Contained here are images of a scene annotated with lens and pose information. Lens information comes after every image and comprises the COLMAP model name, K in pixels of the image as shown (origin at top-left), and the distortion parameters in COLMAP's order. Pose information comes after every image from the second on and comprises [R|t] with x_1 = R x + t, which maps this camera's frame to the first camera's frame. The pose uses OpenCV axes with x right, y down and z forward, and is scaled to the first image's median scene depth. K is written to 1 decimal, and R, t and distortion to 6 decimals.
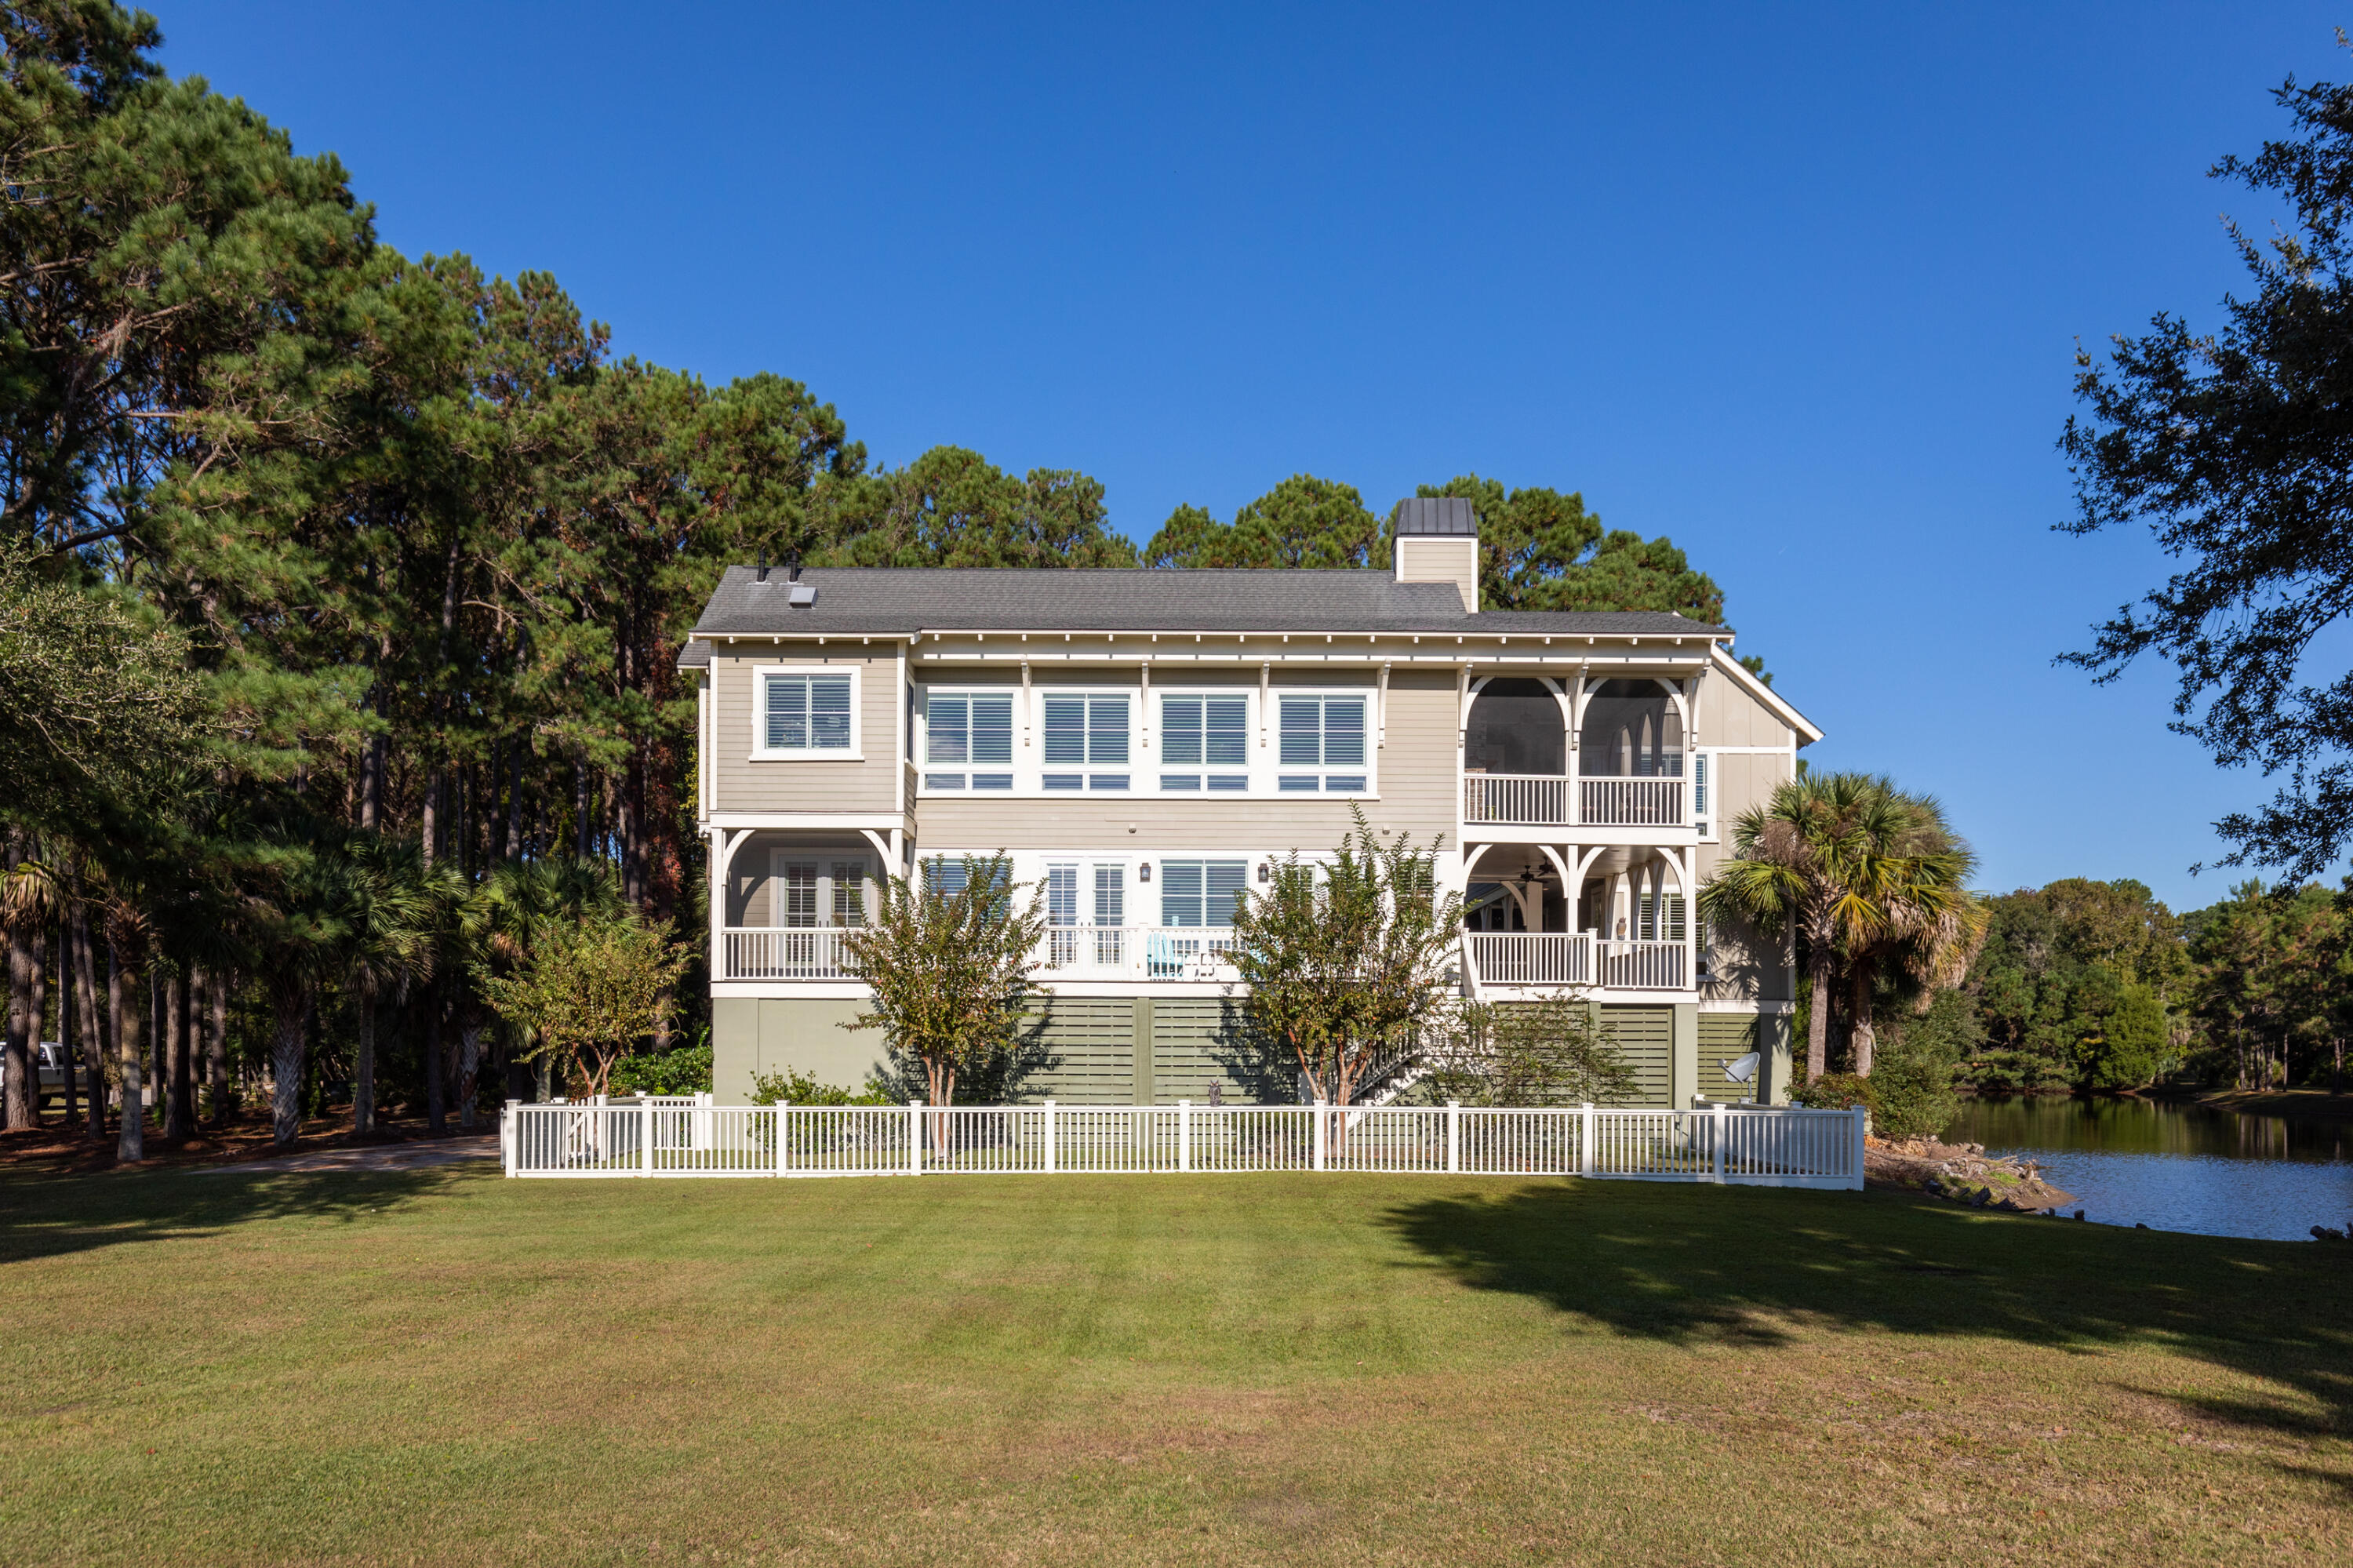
lens RADIAL K [[1703.2, 0, 1186.4], [0, 1703.2, 789.7], [0, 0, 1]] dist [0.001089, 0.001153]
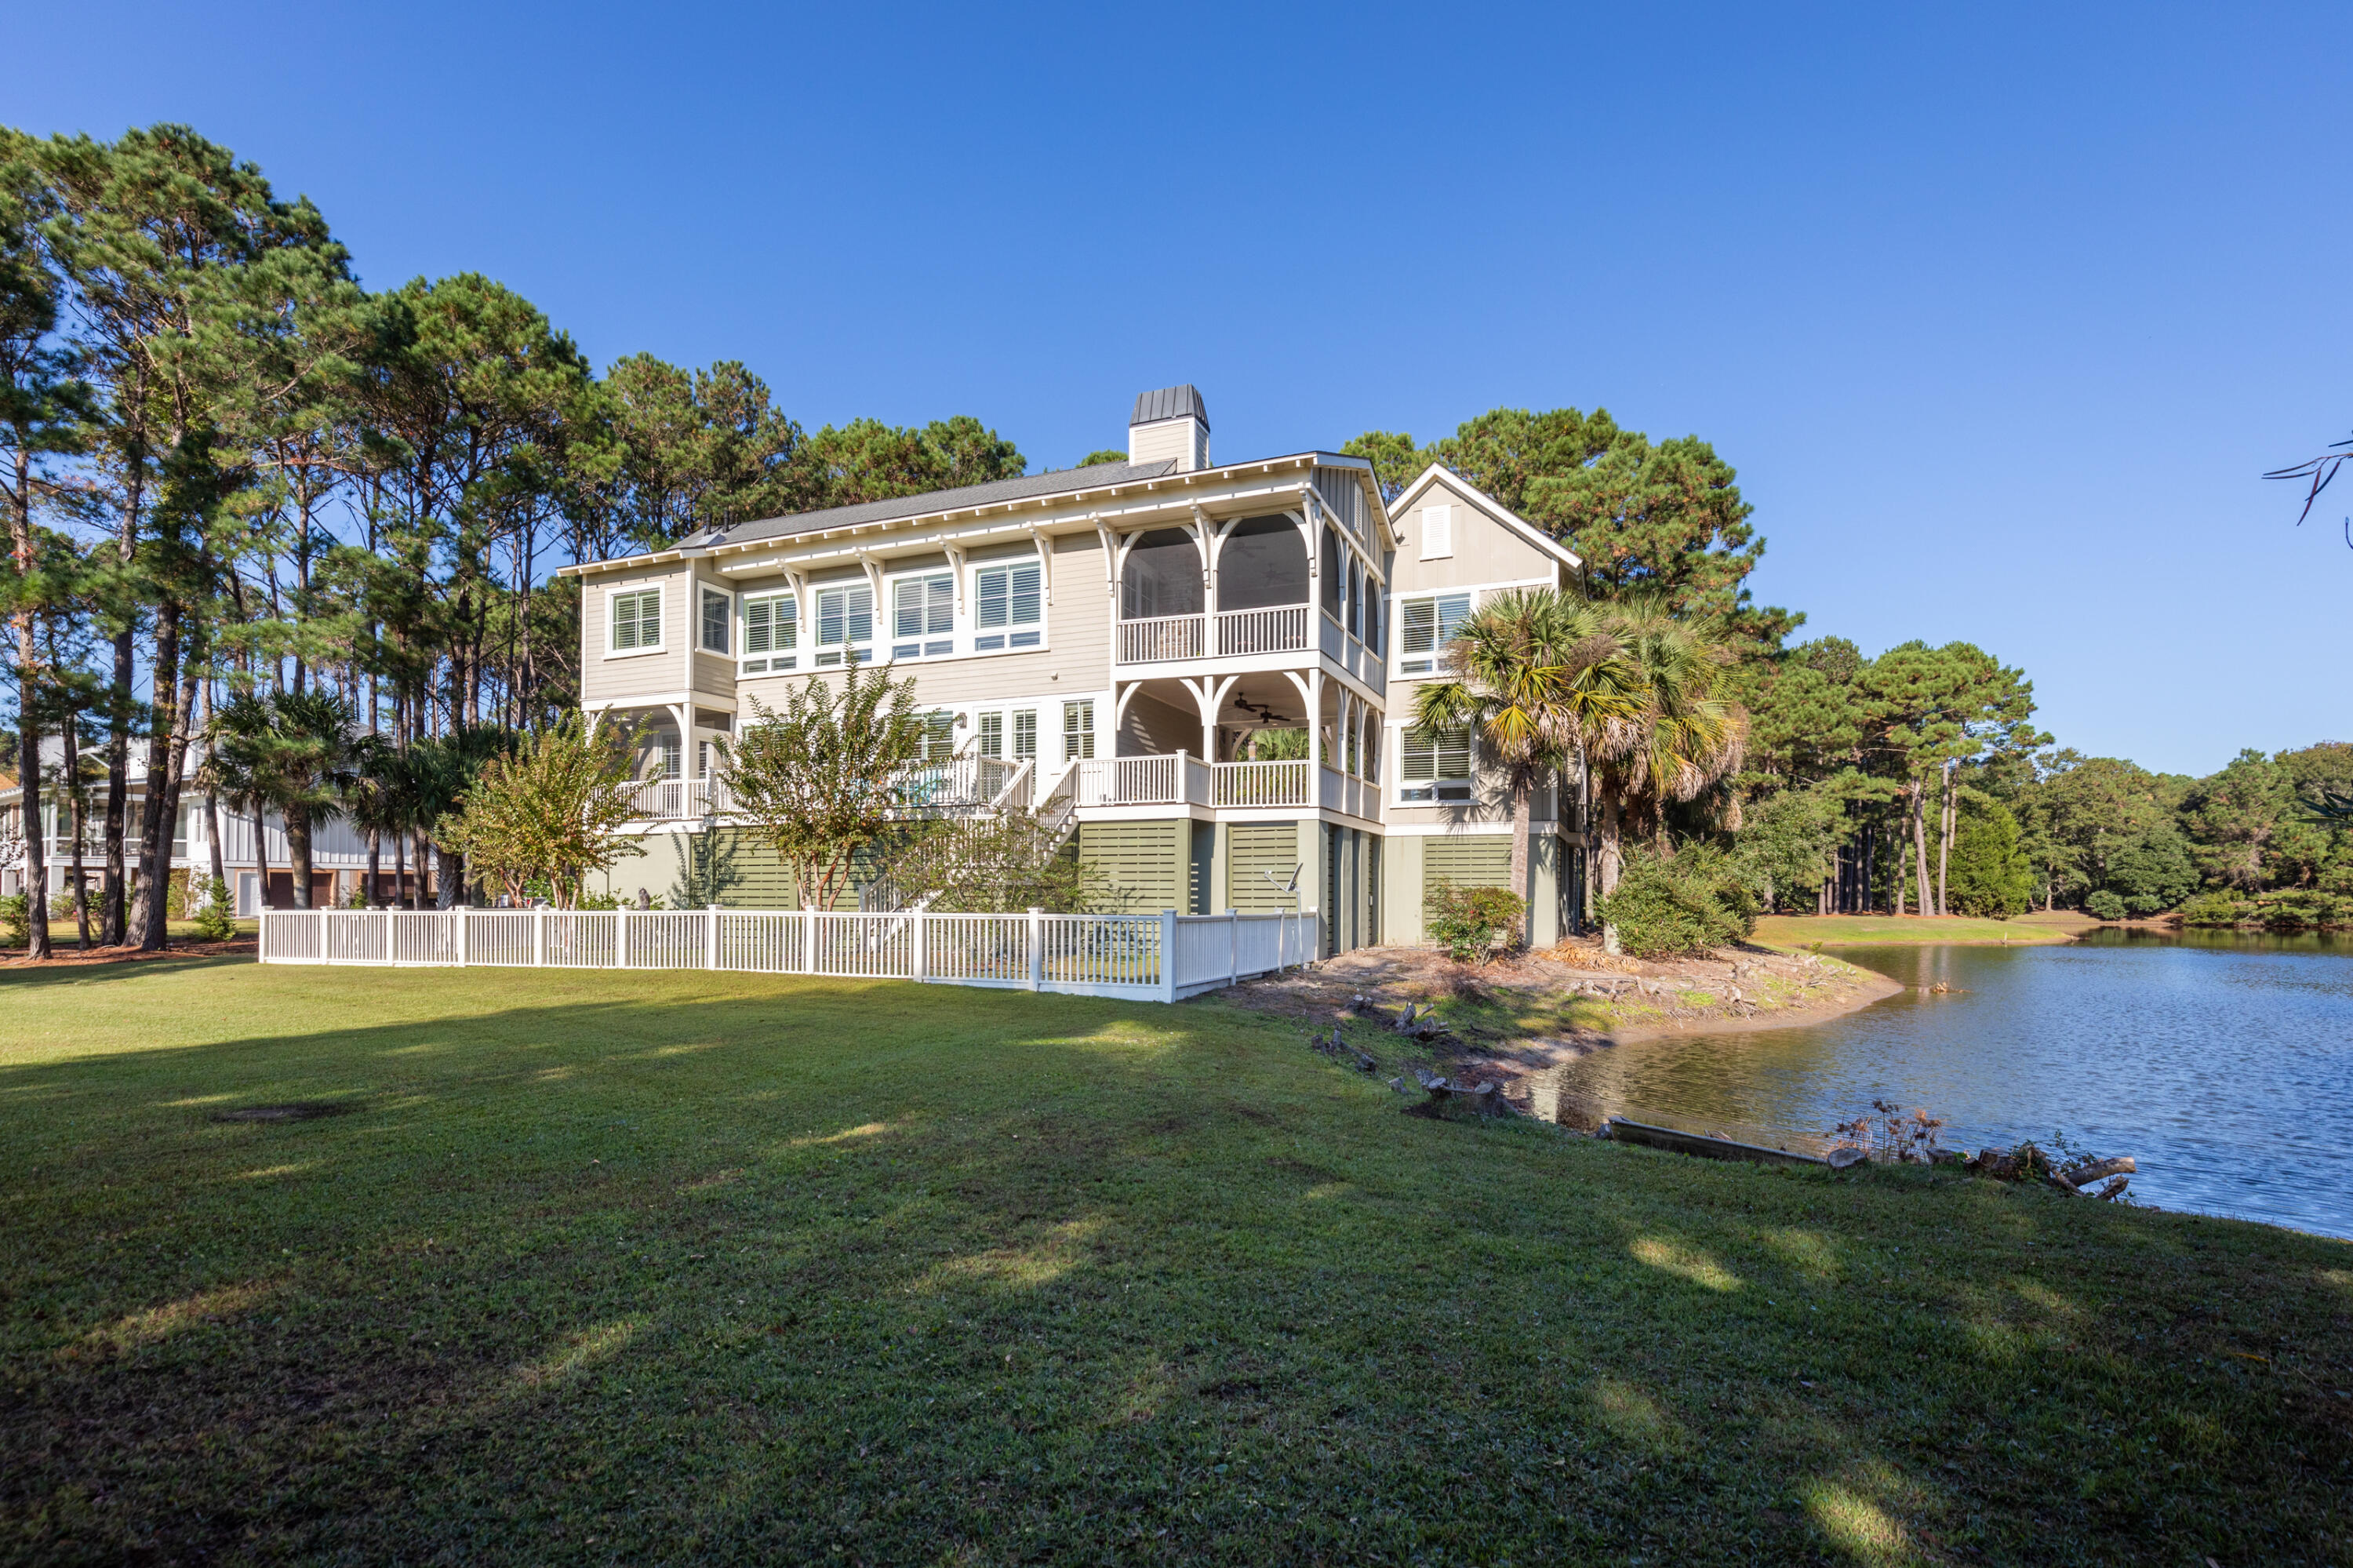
lens RADIAL K [[1091.2, 0, 1164.5], [0, 1091.2, 773.1], [0, 0, 1]] dist [0.021946, 0.000139]
pose [[0.922785, -0.046975, -0.382440, 0.476742], [0.061990, 0.997711, 0.027027, 0.075515], [0.380295, -0.048647, 0.923585, 0.361310]]
